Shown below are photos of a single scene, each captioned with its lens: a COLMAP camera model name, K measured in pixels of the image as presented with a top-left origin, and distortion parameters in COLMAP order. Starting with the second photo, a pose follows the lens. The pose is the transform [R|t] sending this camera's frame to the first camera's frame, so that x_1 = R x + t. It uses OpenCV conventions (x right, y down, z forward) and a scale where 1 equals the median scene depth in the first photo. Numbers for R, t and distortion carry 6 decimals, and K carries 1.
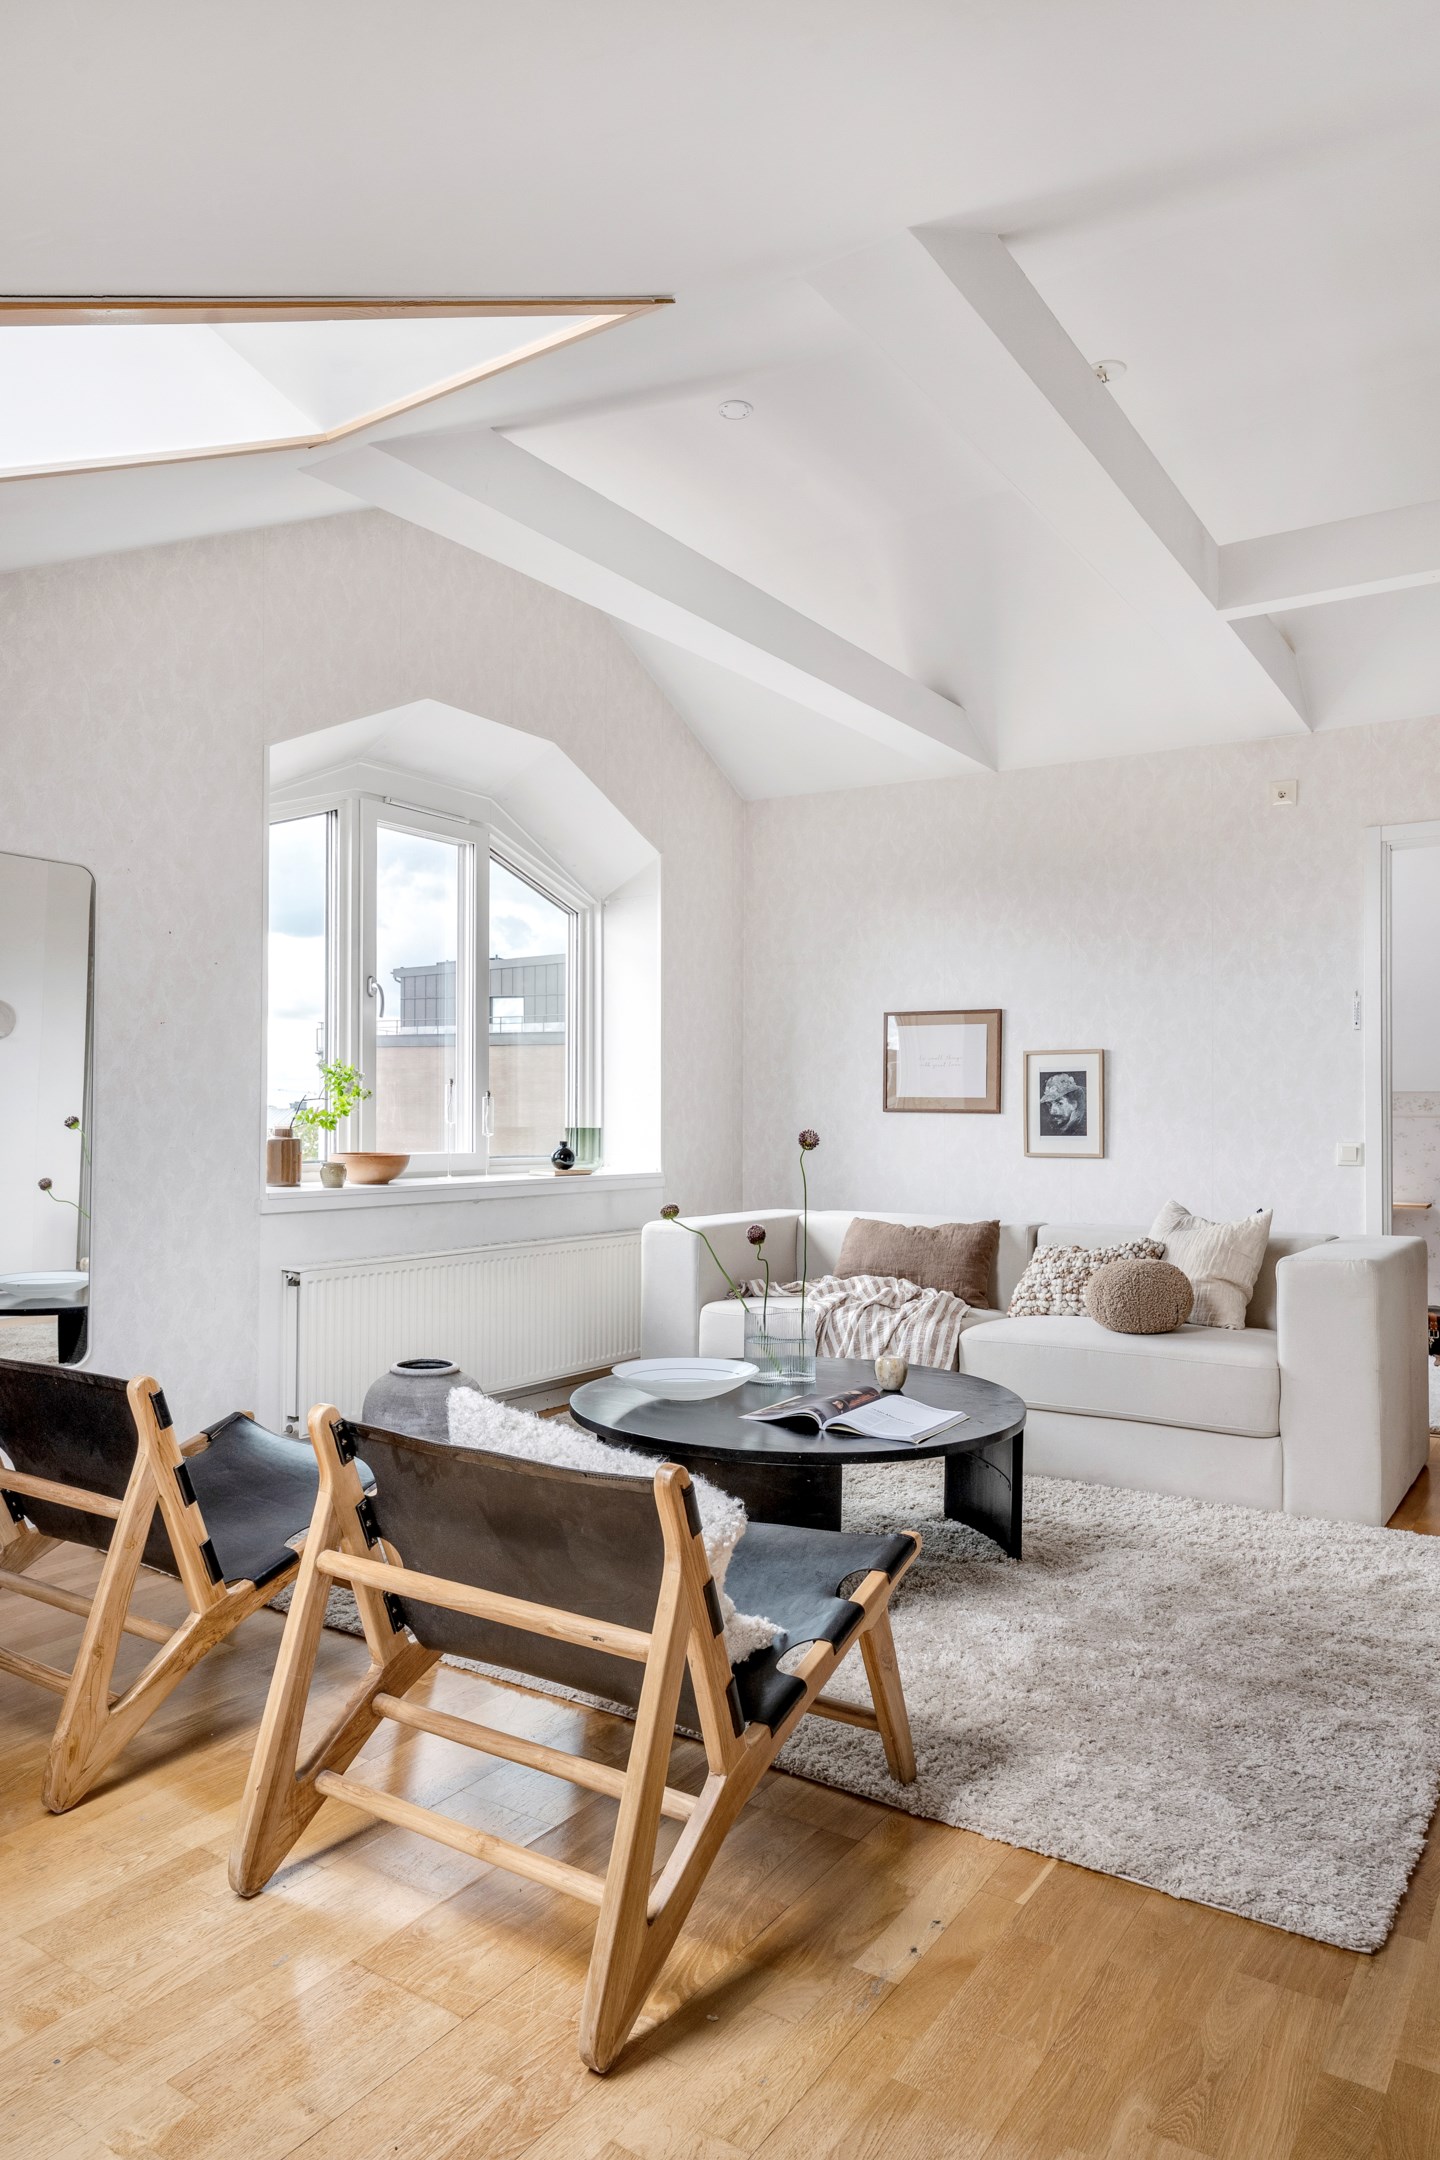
lens RADIAL K [[1334.0, 0, 765.9], [0, 1334.0, 1119.9], [0, 0, 1]] dist [-0.007106, -0.006170]
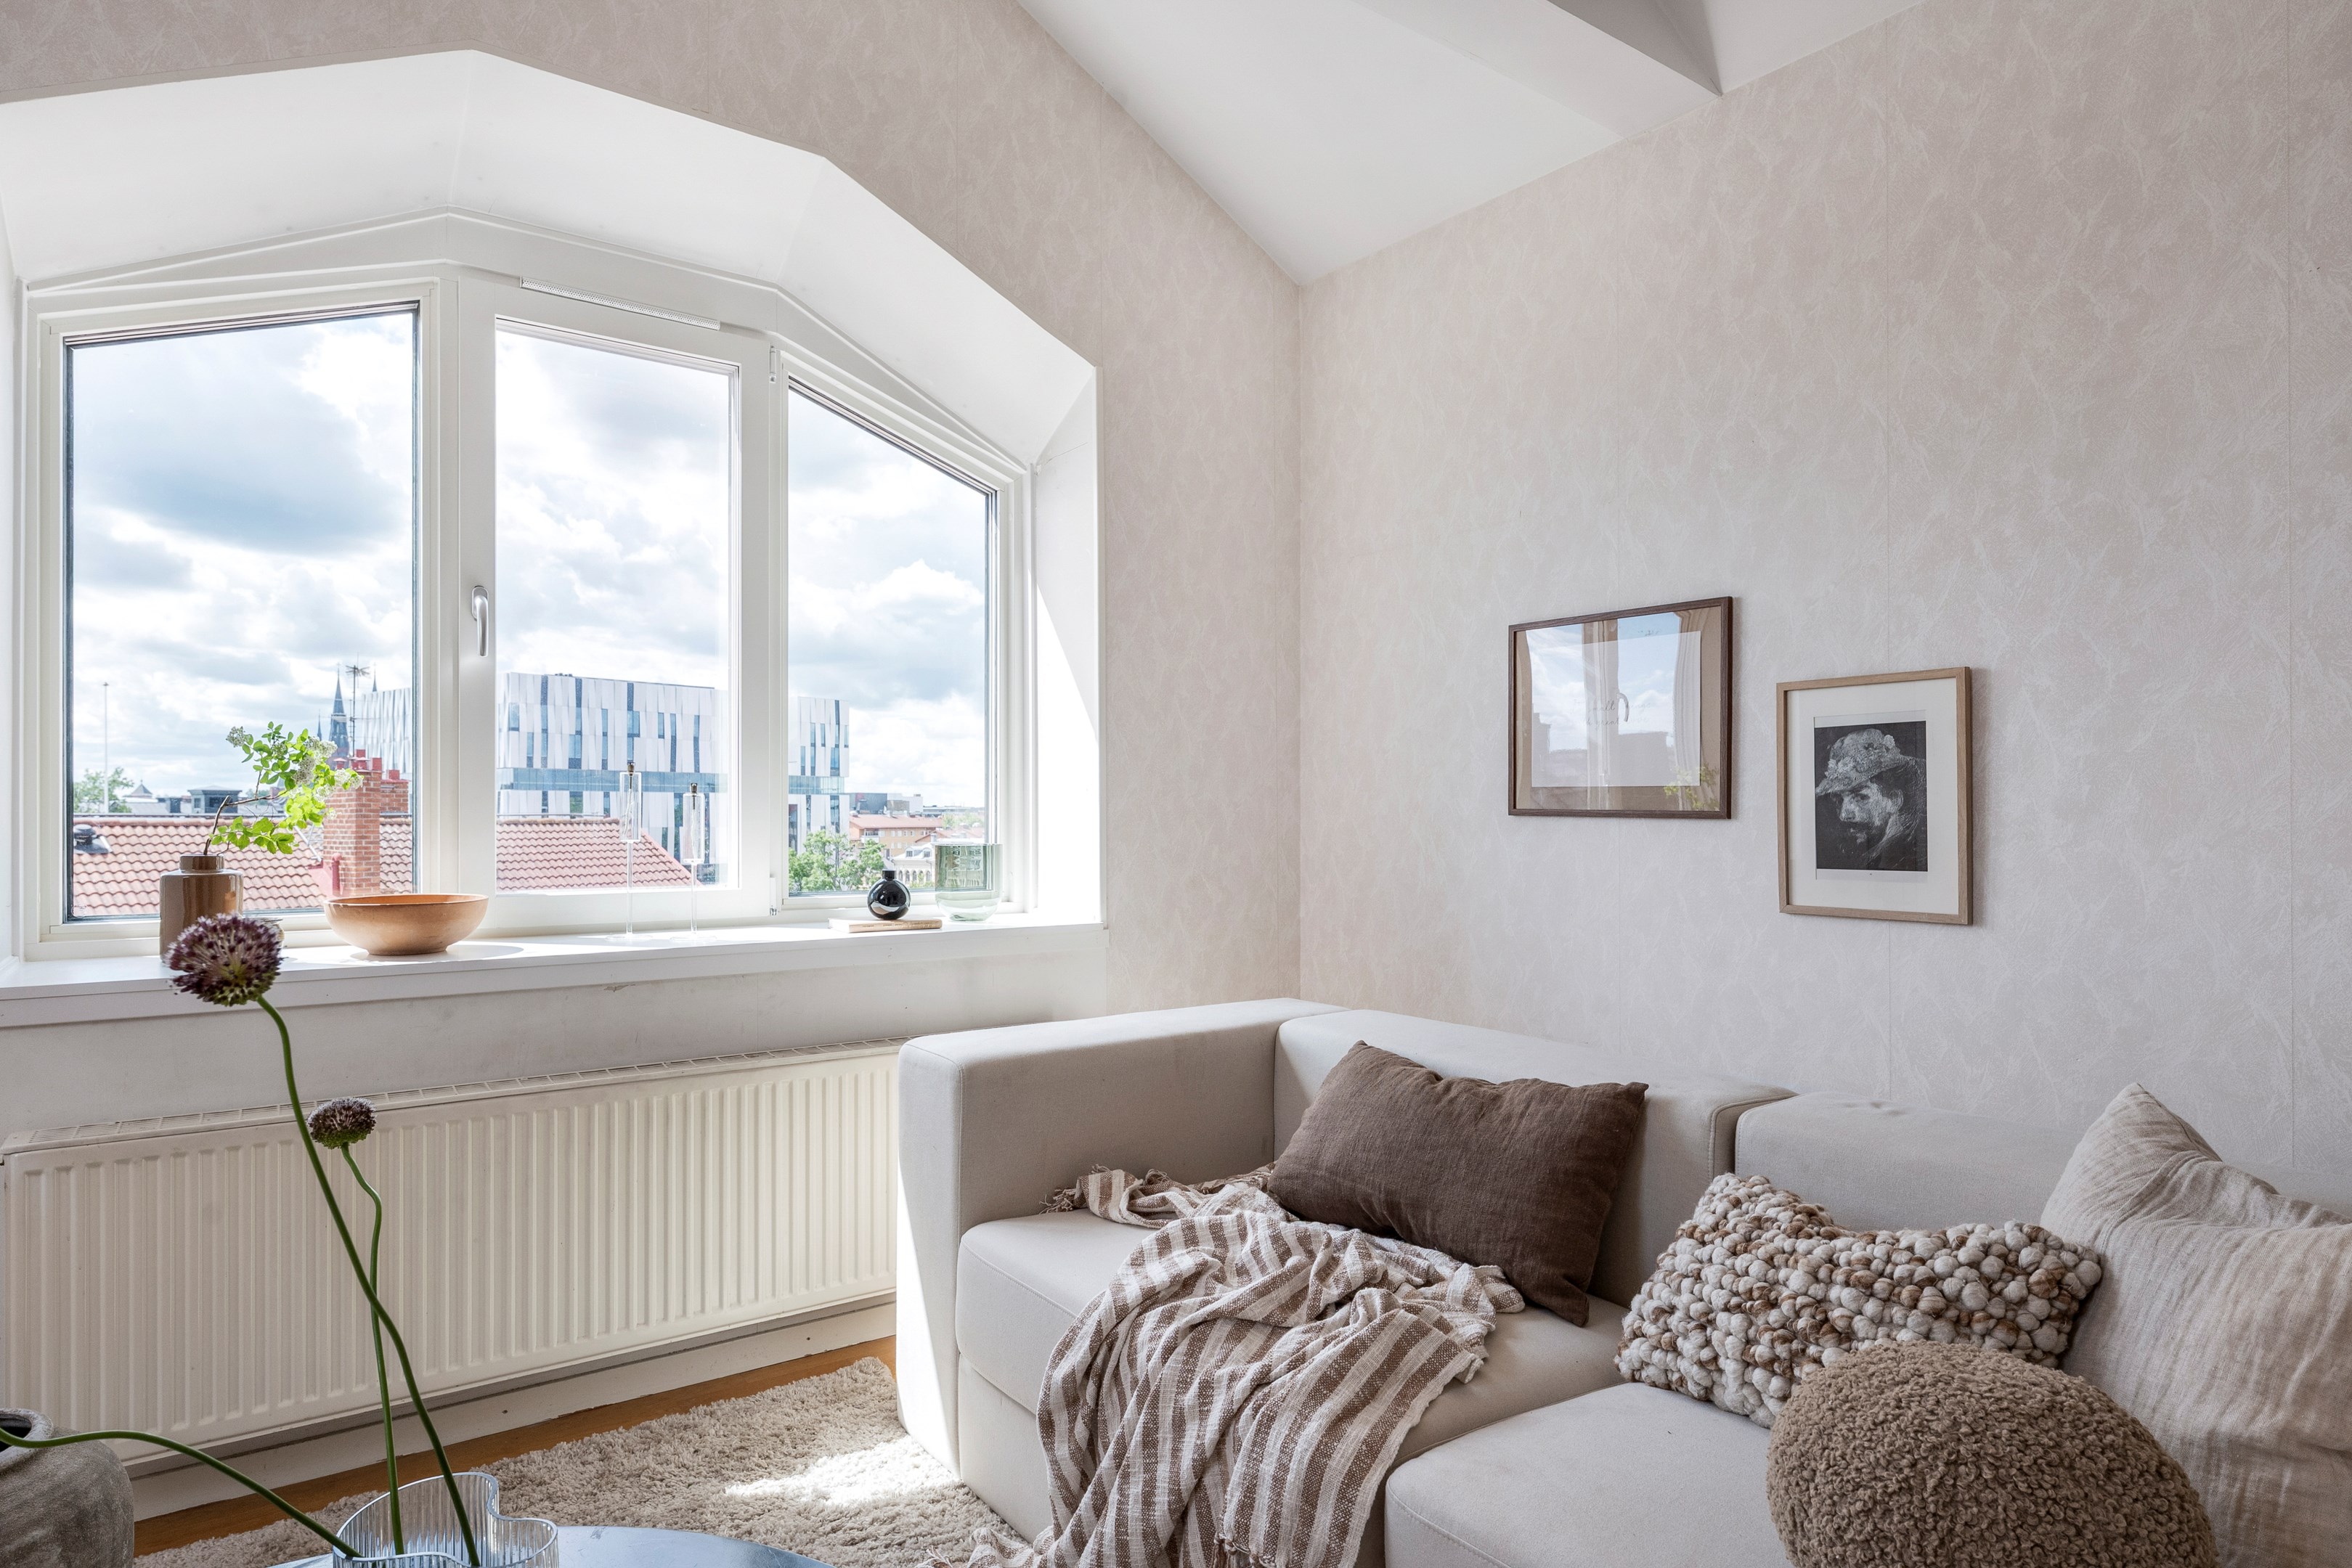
lens RADIAL K [[1292.0, 0, 1193.6], [0, 1292.0, 811.5], [0, 0, 1]] dist [-0.004085, 0.004660]
pose [[0.930256, -0.003750, -0.366891, 0.187460], [0.003786, 0.999993, -0.000623, -0.008693], [0.366891, -0.000809, 0.930264, 0.567240]]
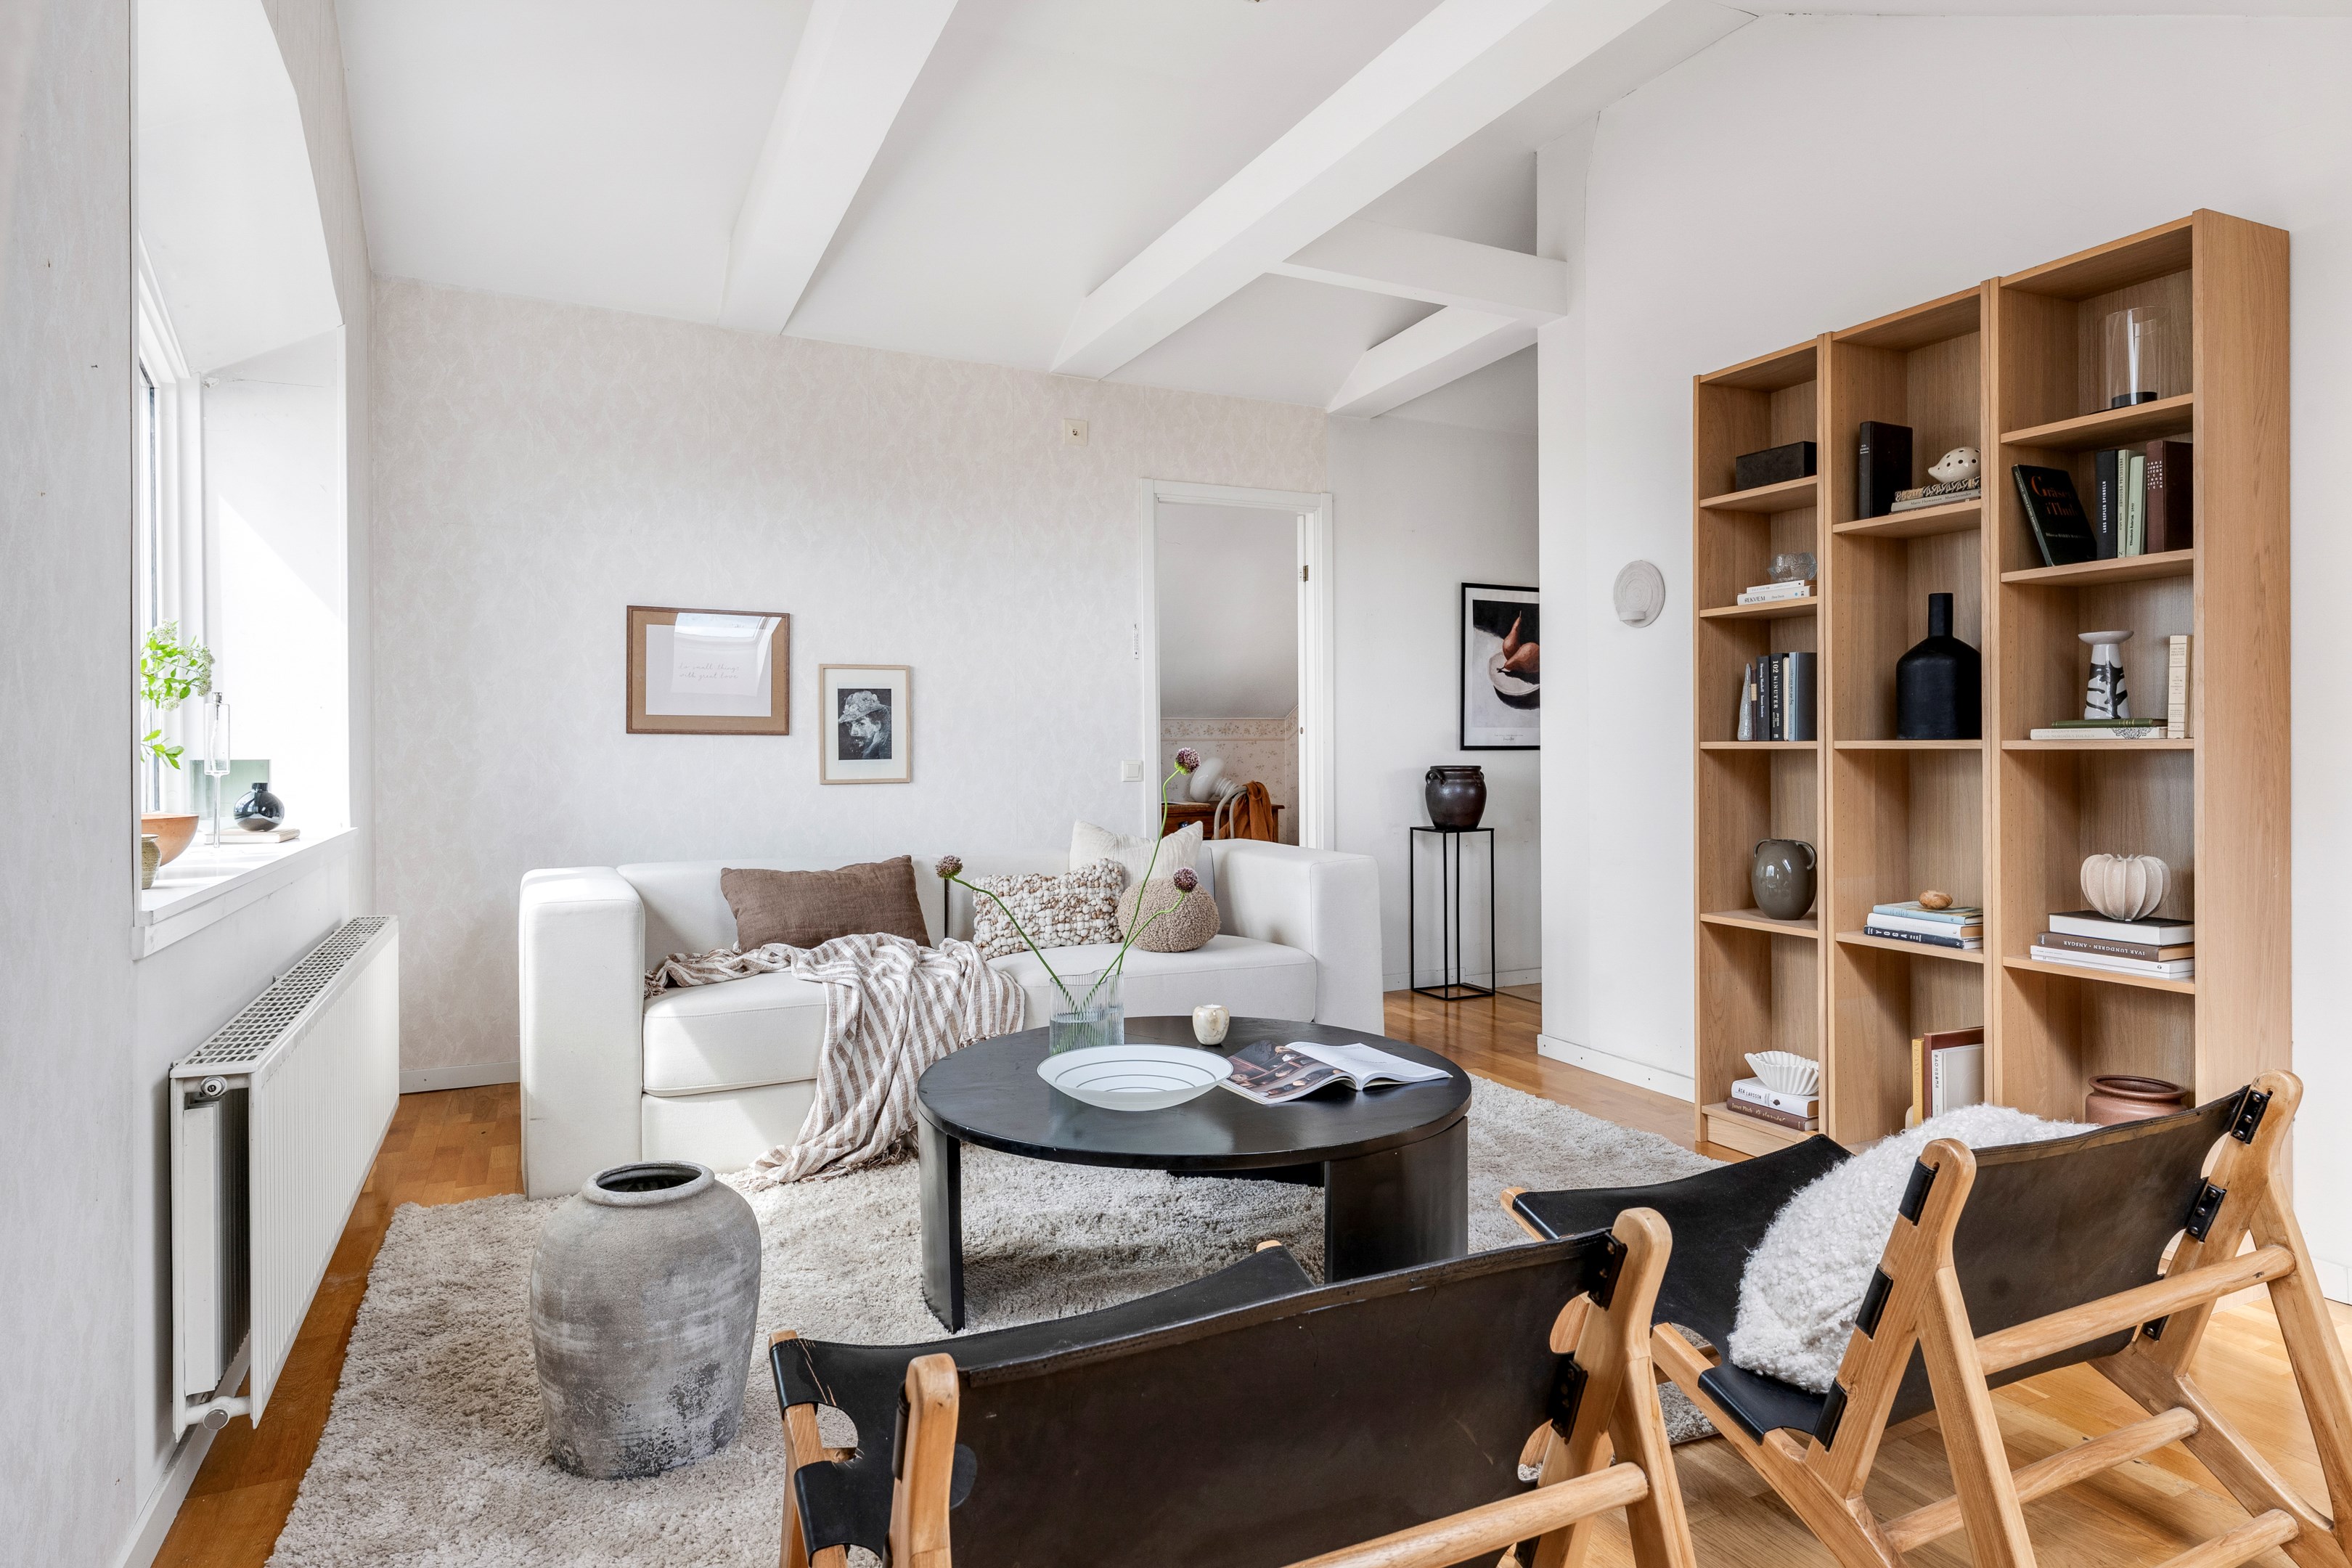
lens RADIAL K [[1292.2, 0, 1180.0], [0, 1292.2, 759.8], [0, 0, 1]] dist [-0.004085, 0.004660]
pose [[0.538822, -0.015853, 0.842270, -0.439150], [0.005029, 0.999866, 0.015601, -0.000596], [-0.842404, -0.004171, 0.538830, 0.378746]]
